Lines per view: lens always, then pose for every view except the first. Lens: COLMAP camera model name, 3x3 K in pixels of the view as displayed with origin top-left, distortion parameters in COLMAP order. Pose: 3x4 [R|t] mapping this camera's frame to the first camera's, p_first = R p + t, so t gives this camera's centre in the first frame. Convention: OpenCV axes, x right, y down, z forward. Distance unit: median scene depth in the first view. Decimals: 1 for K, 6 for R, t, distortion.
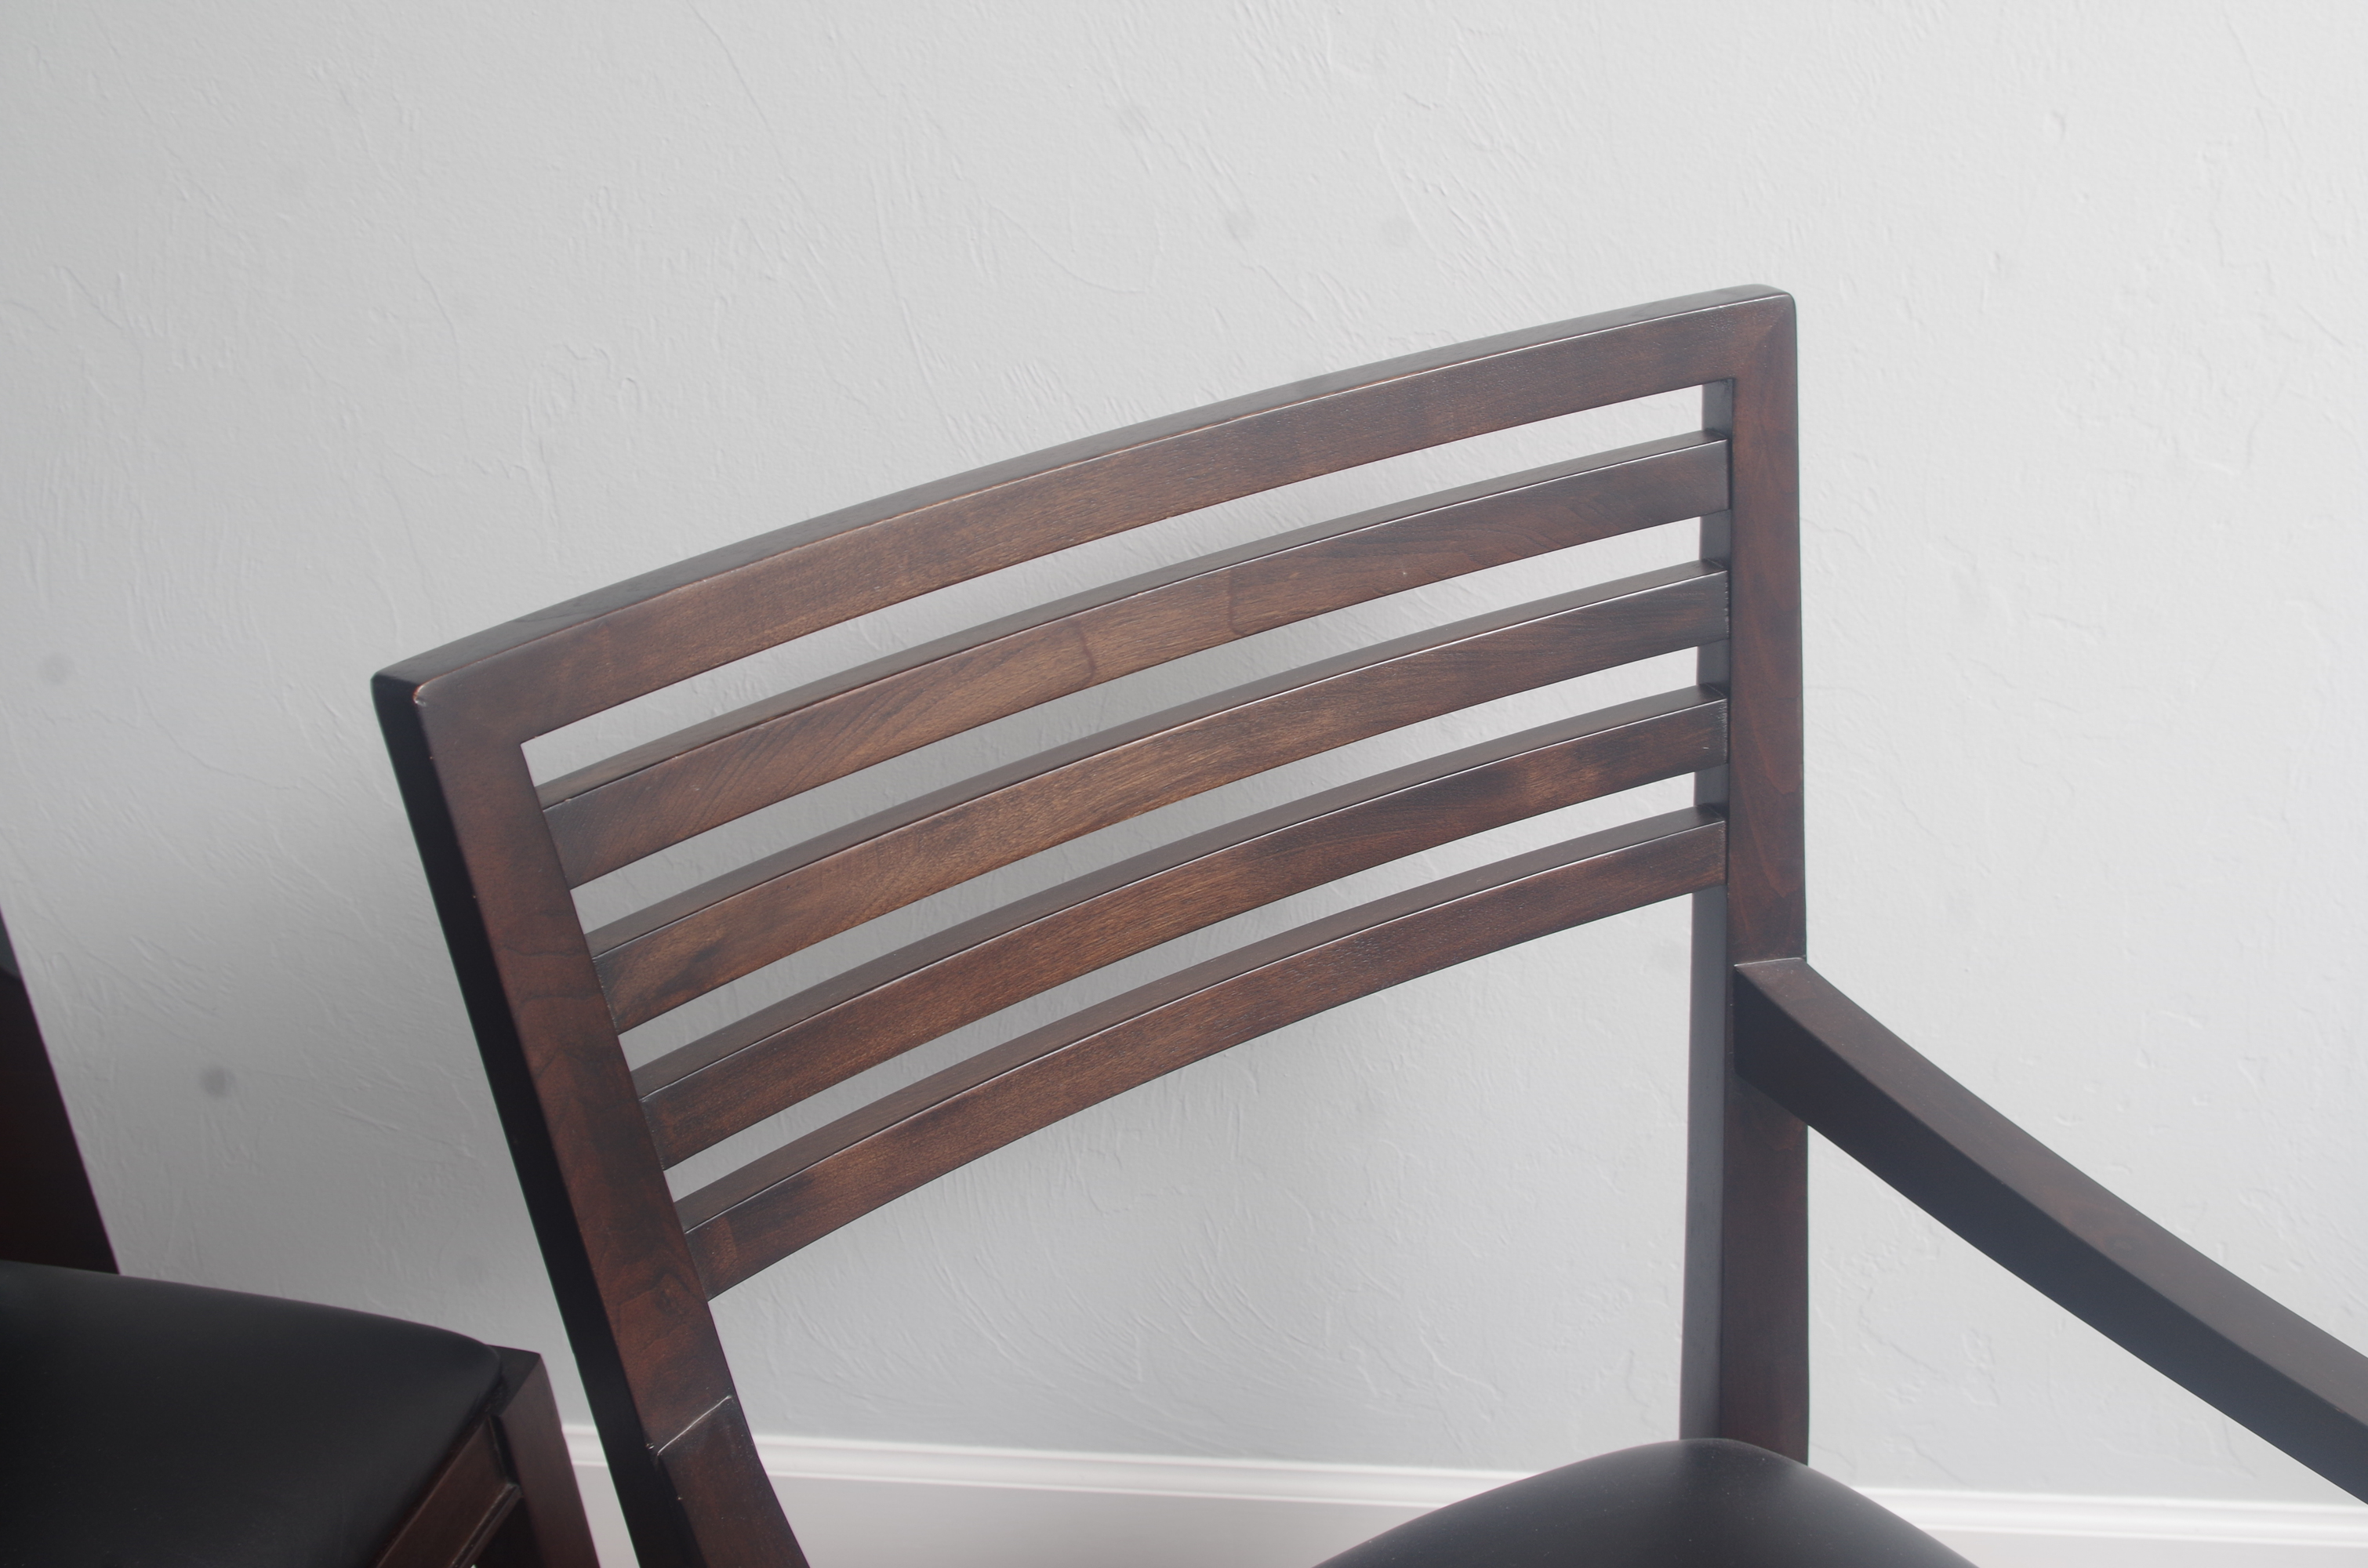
lens RADIAL K [[2629.6, 0, 1159.3], [0, 2629.6, 763.4], [0, 0, 1]] dist [-0.060803, 0.000000]
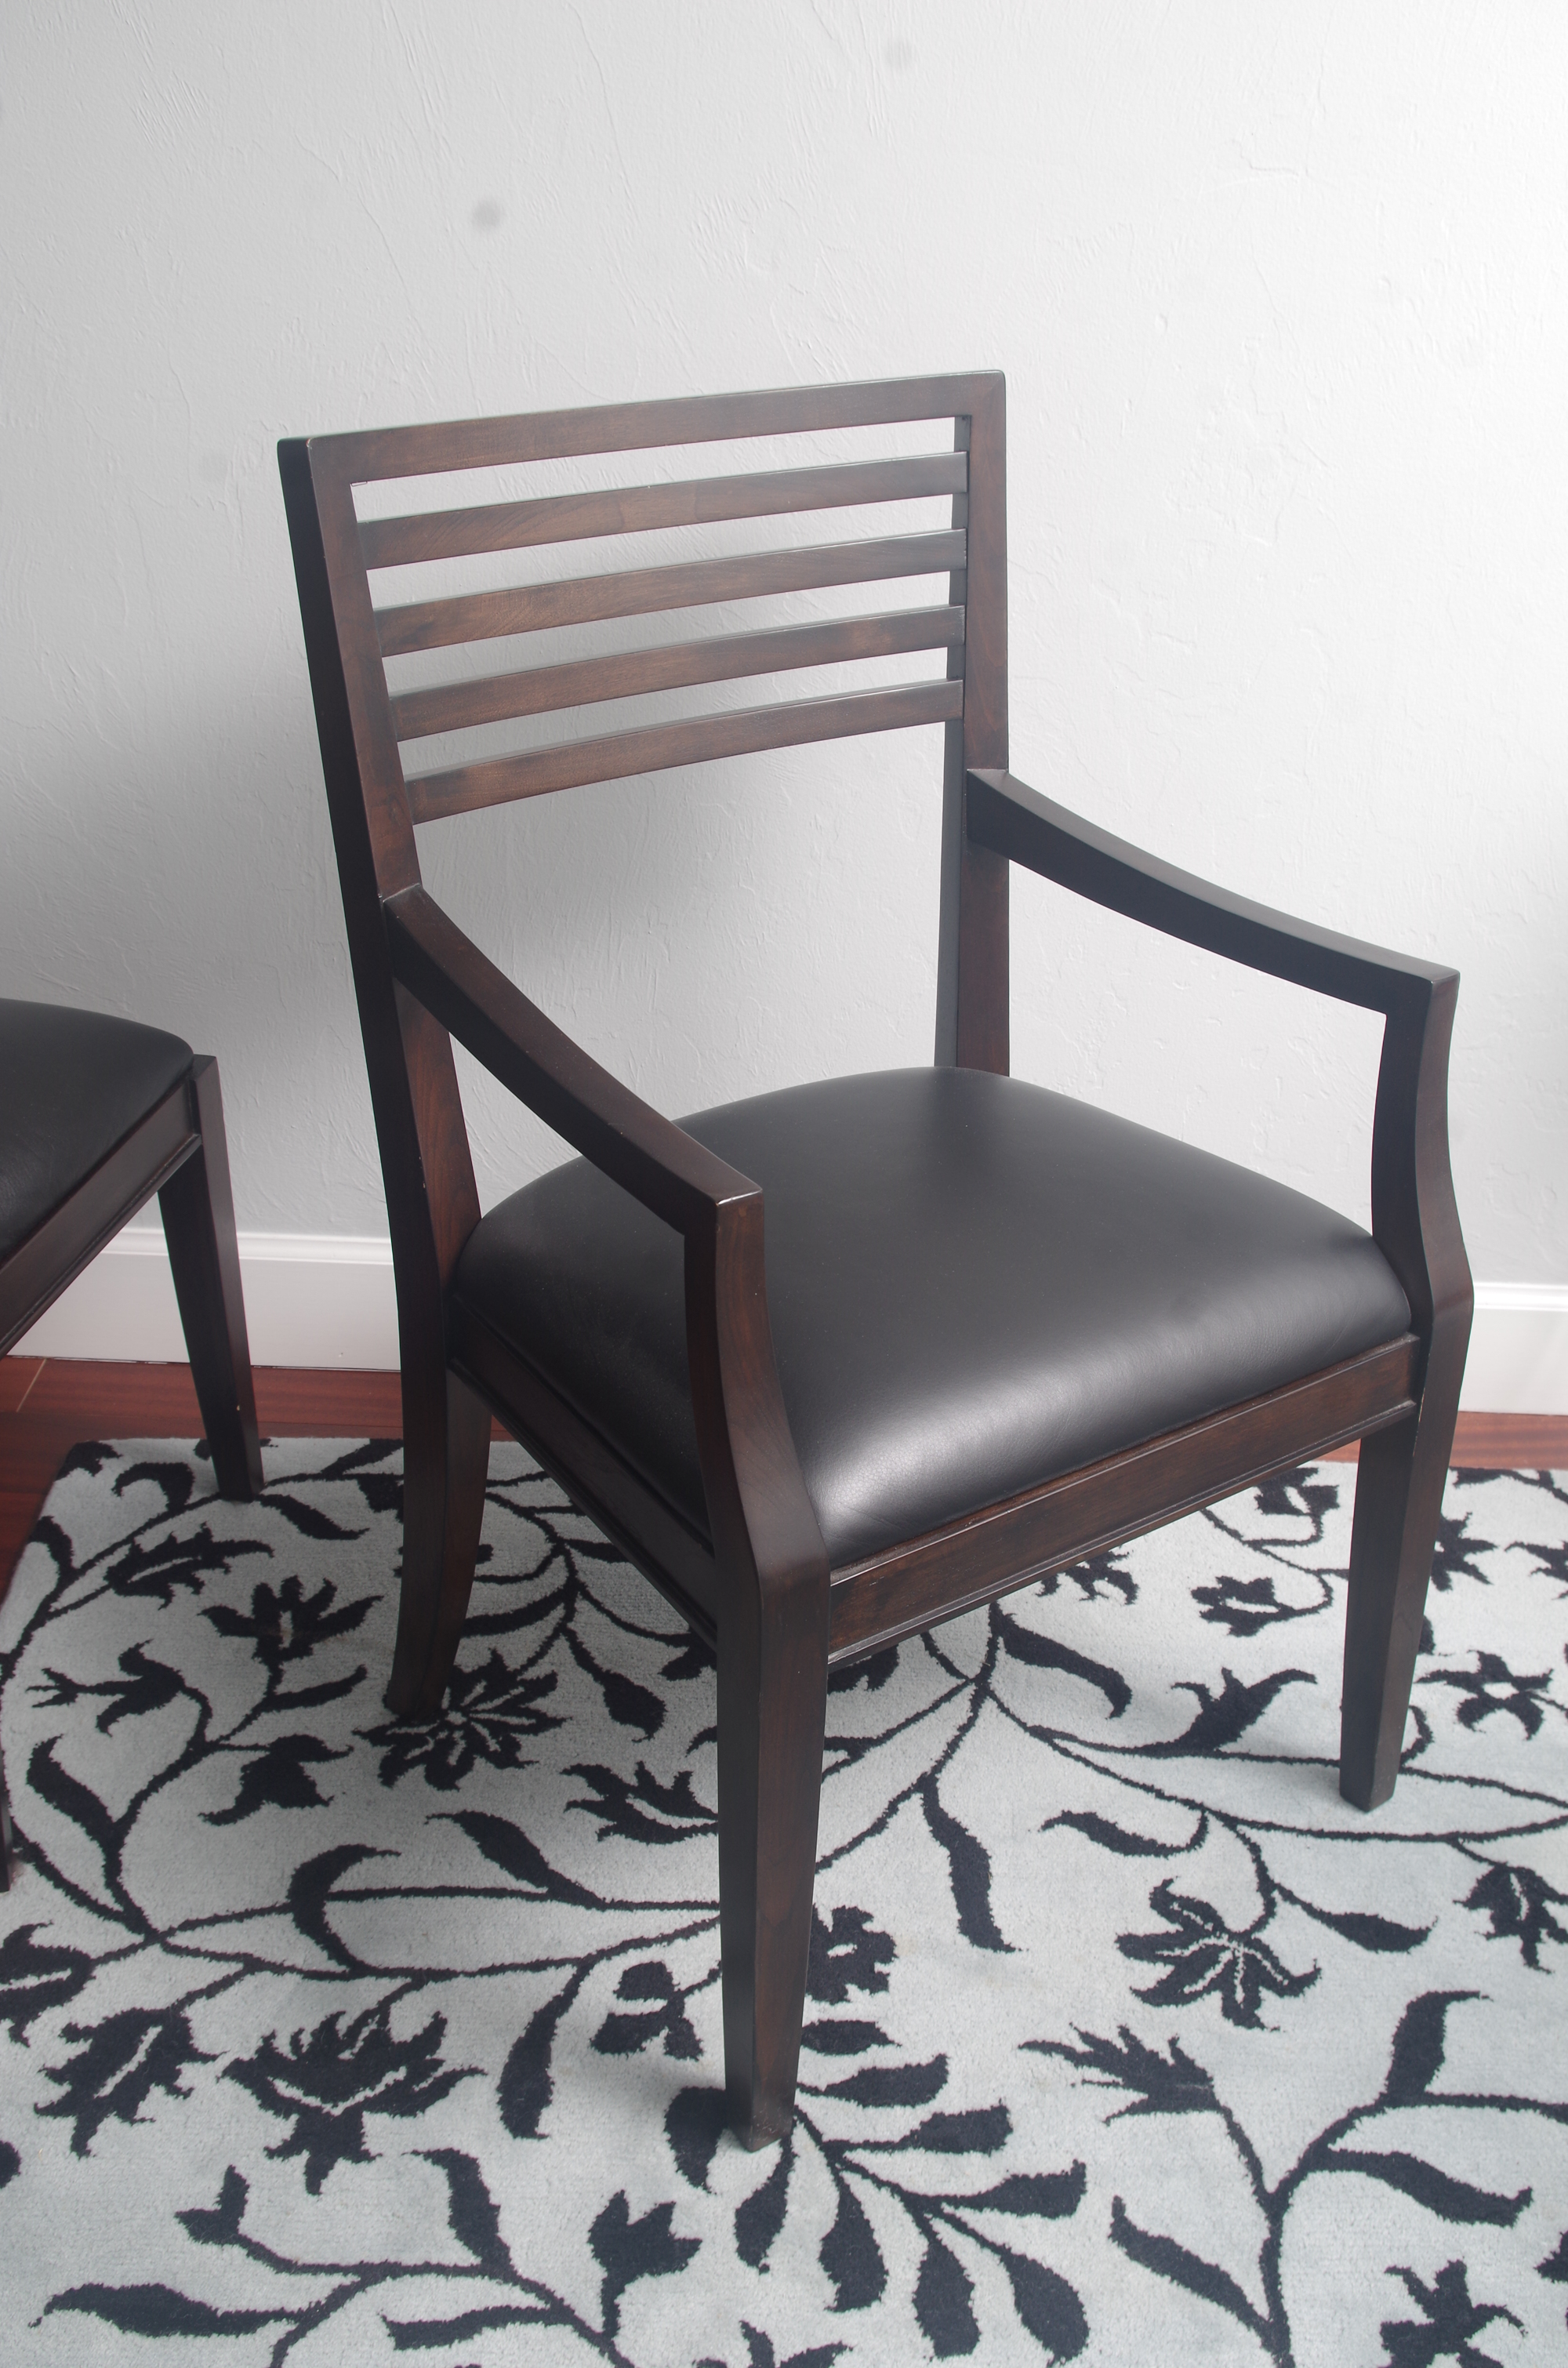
lens RADIAL K [[2629.6, 0, 792.7], [0, 2629.6, 1203.8], [0, 0, 1]] dist [-0.060803, 0.000000]
pose [[0.991388, 0.028354, 0.127850, -0.111428], [-0.021985, 0.998459, -0.050958, 0.460493], [-0.129098, 0.047709, 0.990484, -0.702163]]
